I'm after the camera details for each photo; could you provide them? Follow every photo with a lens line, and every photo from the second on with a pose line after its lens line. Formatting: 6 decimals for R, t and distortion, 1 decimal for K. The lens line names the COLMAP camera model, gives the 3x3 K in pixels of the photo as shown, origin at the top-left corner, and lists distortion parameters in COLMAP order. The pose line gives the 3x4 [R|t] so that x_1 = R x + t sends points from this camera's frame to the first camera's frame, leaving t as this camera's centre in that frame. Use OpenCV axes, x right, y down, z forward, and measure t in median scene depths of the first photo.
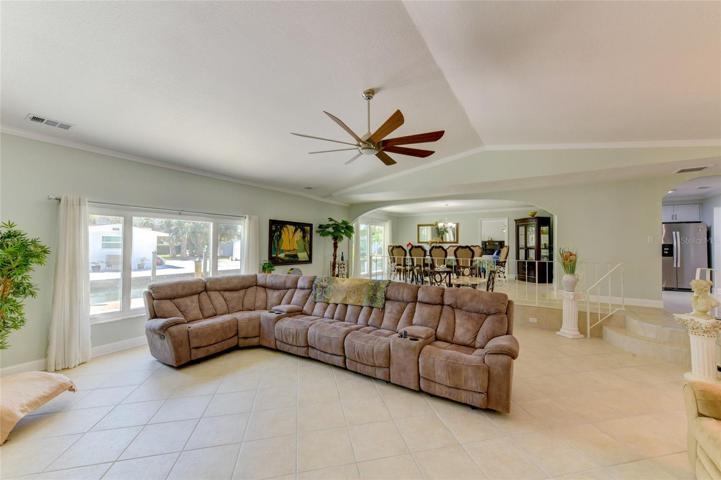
lens RADIAL K [[283.7, 0, 366.1], [0, 283.7, 238.3], [0, 0, 1]] dist [0.014035, -0.000724]
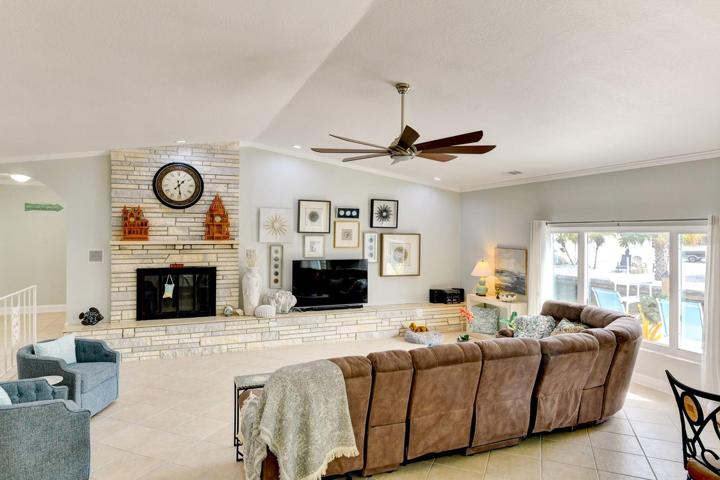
lens RADIAL K [[436.6, 0, 363.8], [0, 436.6, 232.7], [0, 0, 1]] dist [0.008854, -0.004955]
pose [[-0.579347, -0.009627, -0.815024, 0.516002], [0.010421, 0.999761, -0.019217, -0.032630], [0.815015, -0.019627, -0.579108, 0.768692]]
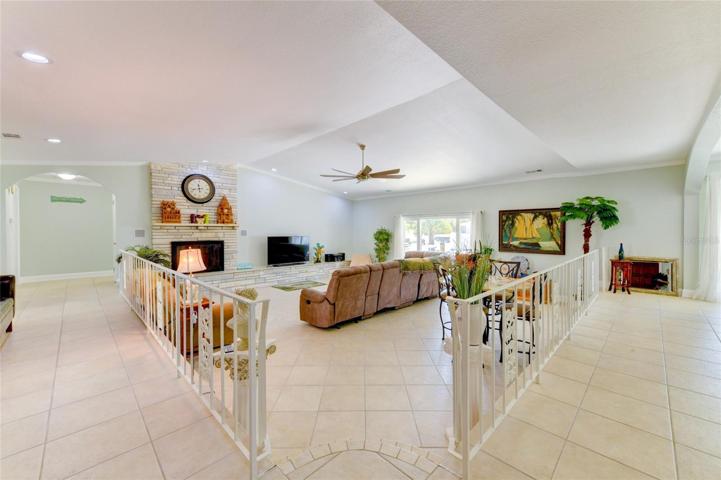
lens RADIAL K [[283.7, 0, 366.0], [0, 283.7, 234.0], [0, 0, 1]] dist [0.014035, -0.000724]
pose [[-0.224374, 0.006419, -0.974482, 0.811410], [0.024120, 0.999709, 0.001031, 0.011789], [0.974205, -0.023273, -0.224463, 0.659955]]
